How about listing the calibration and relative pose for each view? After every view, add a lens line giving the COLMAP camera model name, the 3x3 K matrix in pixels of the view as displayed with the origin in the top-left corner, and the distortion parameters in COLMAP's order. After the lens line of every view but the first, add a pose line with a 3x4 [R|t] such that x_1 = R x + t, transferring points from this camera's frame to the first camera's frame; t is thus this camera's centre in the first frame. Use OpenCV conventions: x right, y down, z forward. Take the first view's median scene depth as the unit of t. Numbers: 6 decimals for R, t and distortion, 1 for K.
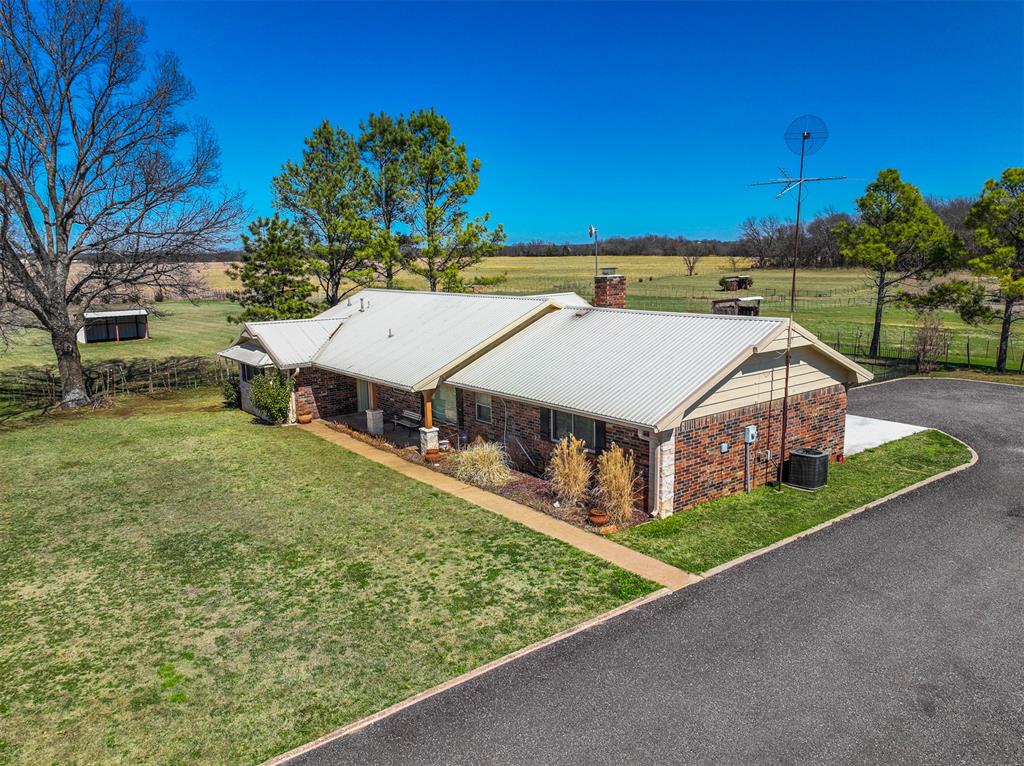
lens RADIAL K [[729.6, 0, 516.1], [0, 729.6, 384.9], [0, 0, 1]] dist [0.003317, 0.008071]
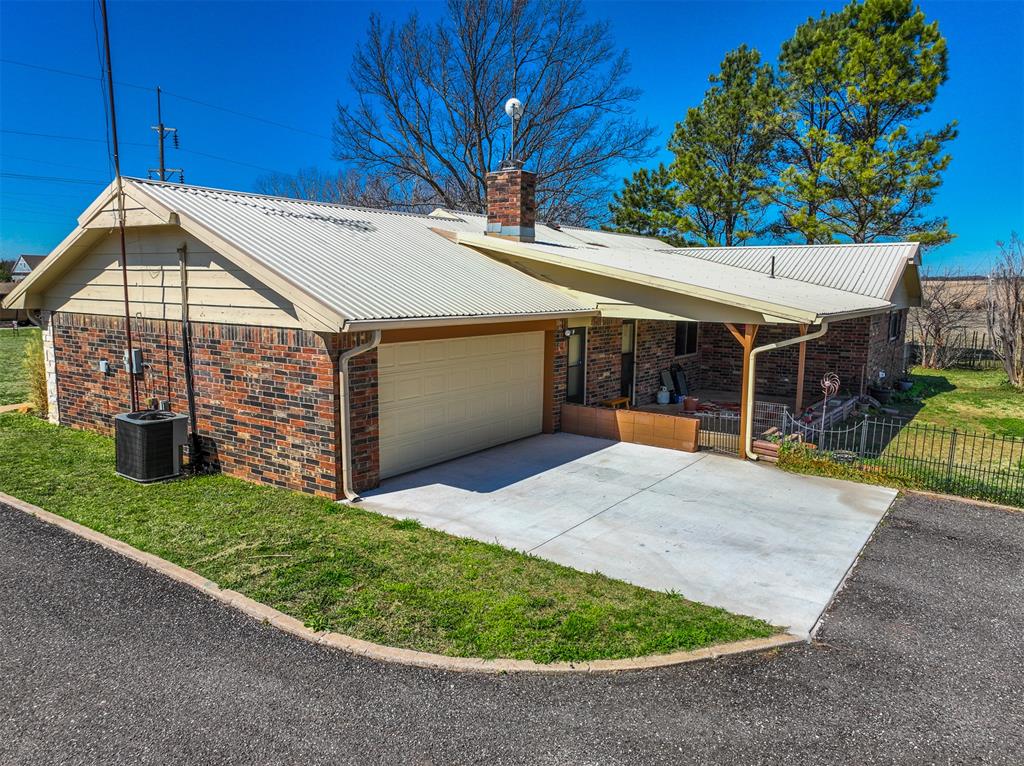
lens RADIAL K [[729.6, 0, 510.3], [0, 729.6, 384.9], [0, 0, 1]] dist [0.003317, 0.008071]
pose [[0.299654, 0.160426, -0.940463, 0.978133], [-0.186855, 0.976538, 0.107044, -0.043099], [0.935571, 0.143655, 0.322600, 1.034092]]
